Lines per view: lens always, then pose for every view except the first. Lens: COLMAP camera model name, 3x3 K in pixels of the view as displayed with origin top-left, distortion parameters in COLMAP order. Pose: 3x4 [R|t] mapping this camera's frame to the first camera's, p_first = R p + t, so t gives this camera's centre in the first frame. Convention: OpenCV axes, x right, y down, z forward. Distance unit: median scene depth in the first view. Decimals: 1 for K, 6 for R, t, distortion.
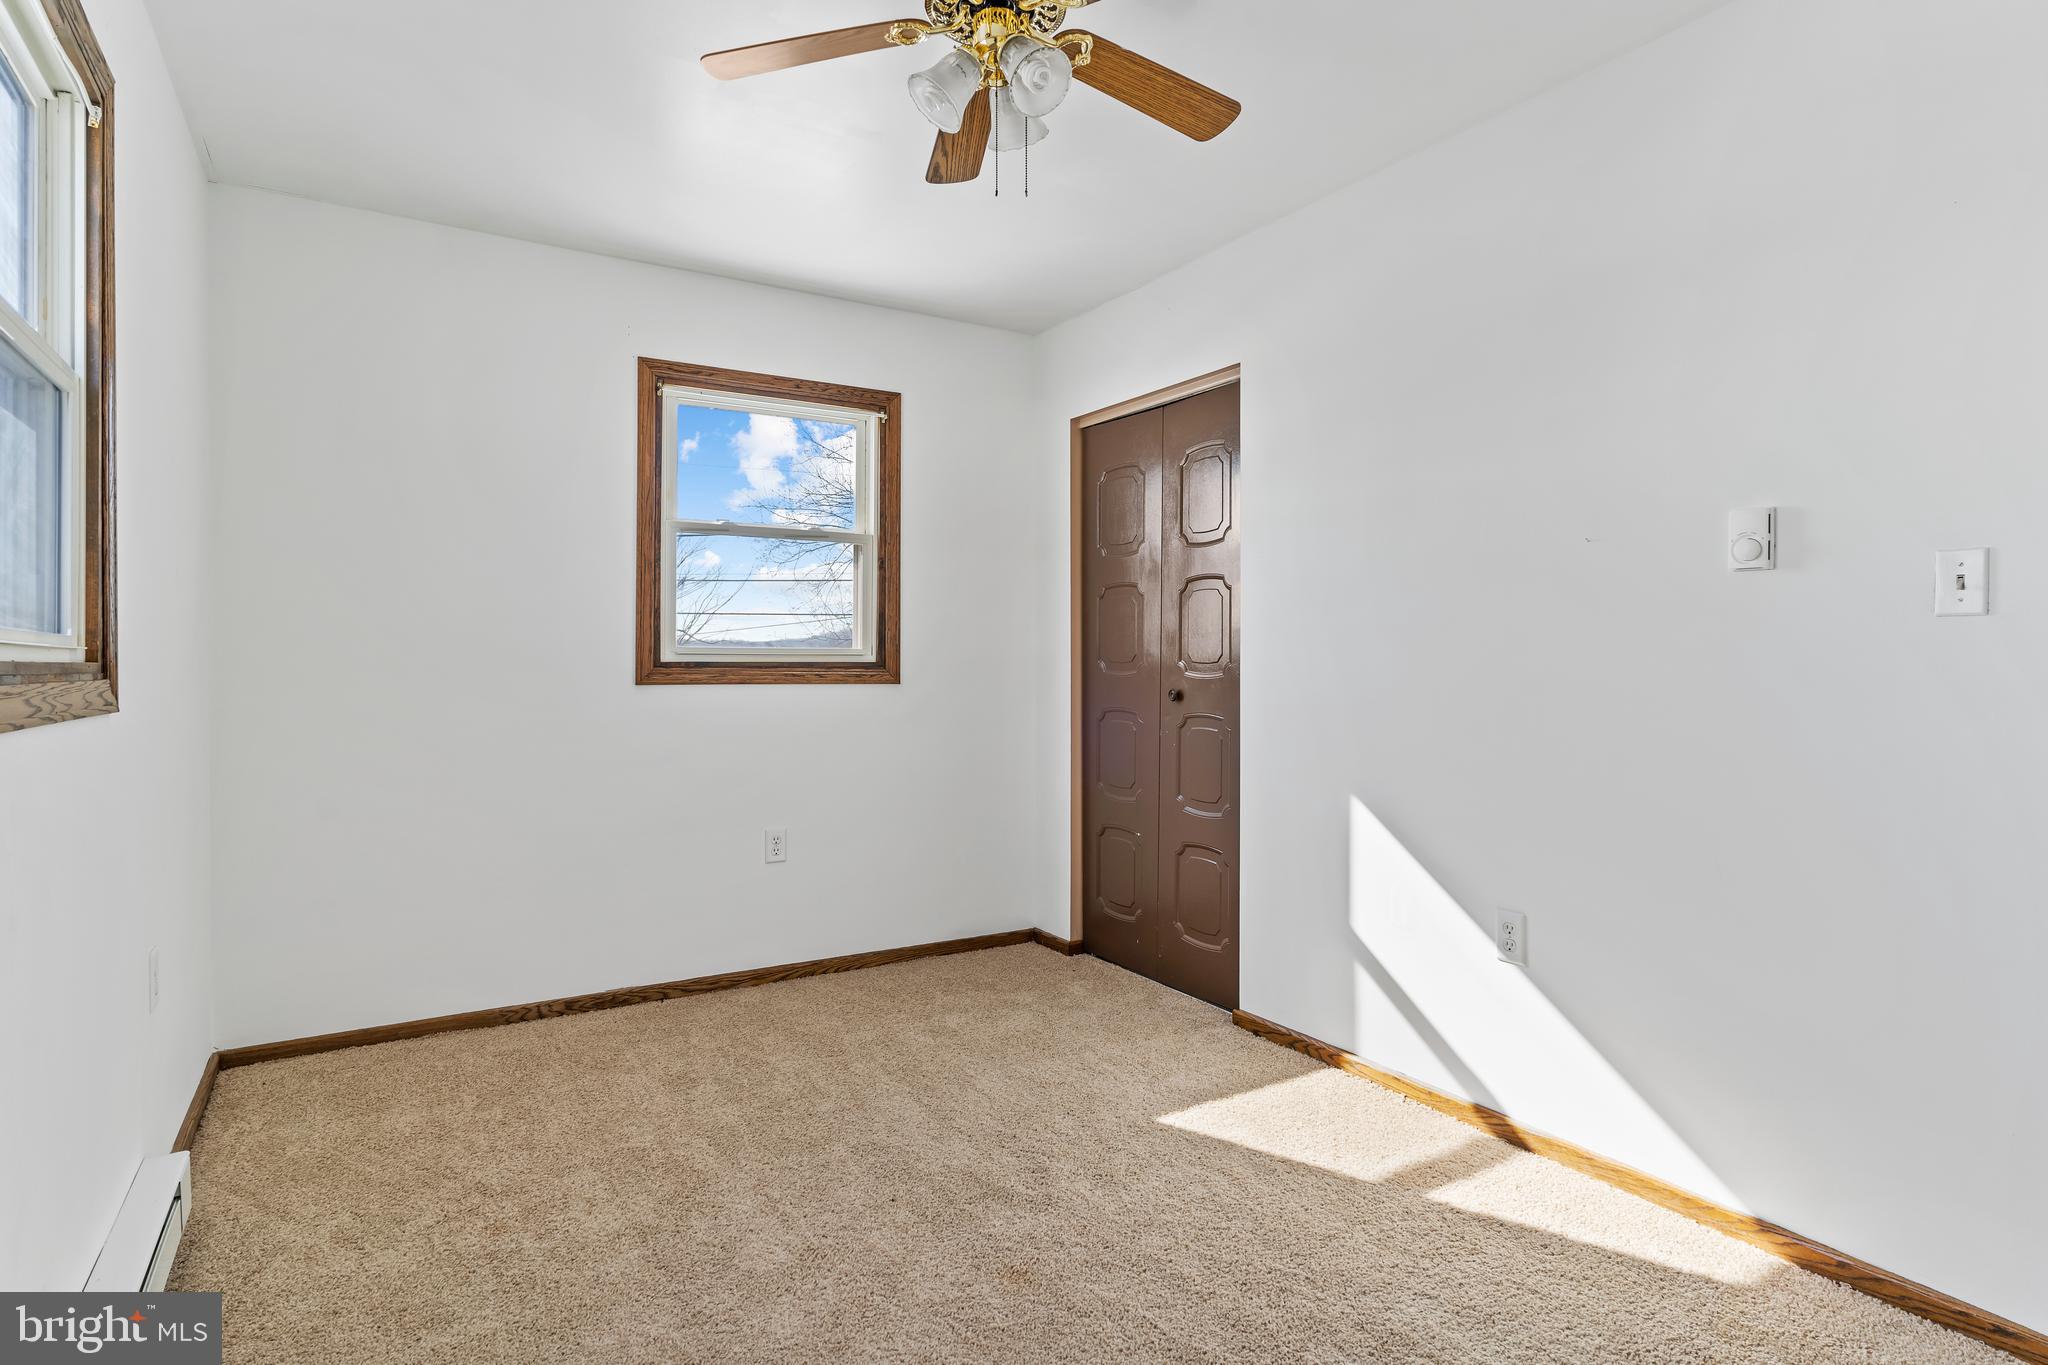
lens RADIAL K [[1050.6, 0, 1019.3], [0, 1050.6, 667.4], [0, 0, 1]] dist [-0.003053, -0.000388]
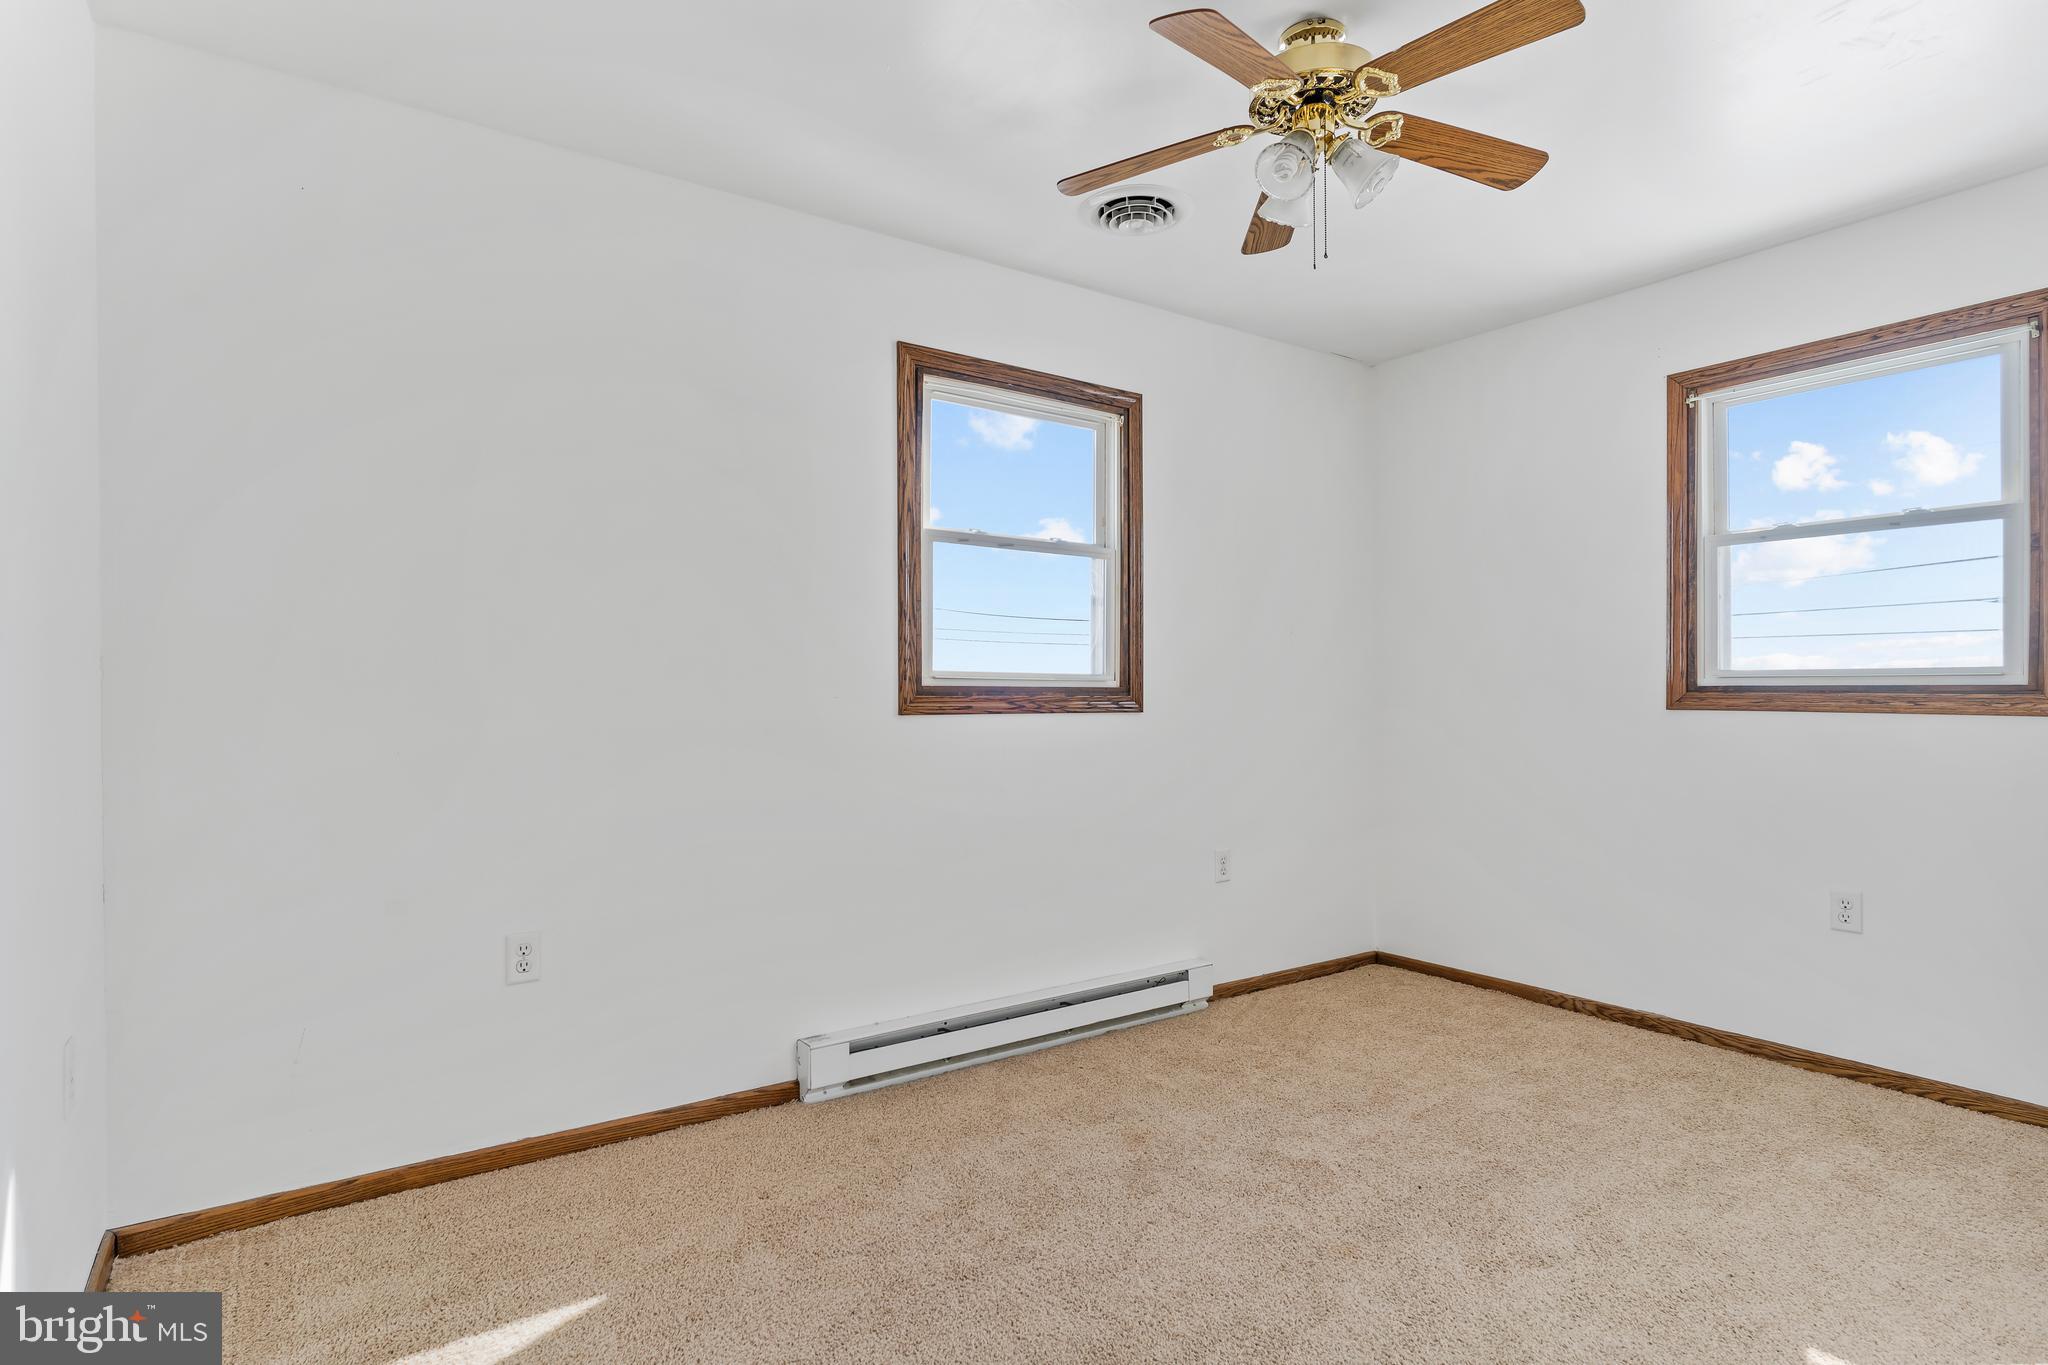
lens RADIAL K [[1056.8, 0, 1018.1], [0, 1056.8, 698.8], [0, 0, 1]] dist [-0.002666, 0.001528]
pose [[0.070532, 0.004021, -0.997501, 0.575326], [-0.003602, 0.999986, 0.003777, 0.004873], [0.997503, 0.003326, 0.070545, 0.322649]]
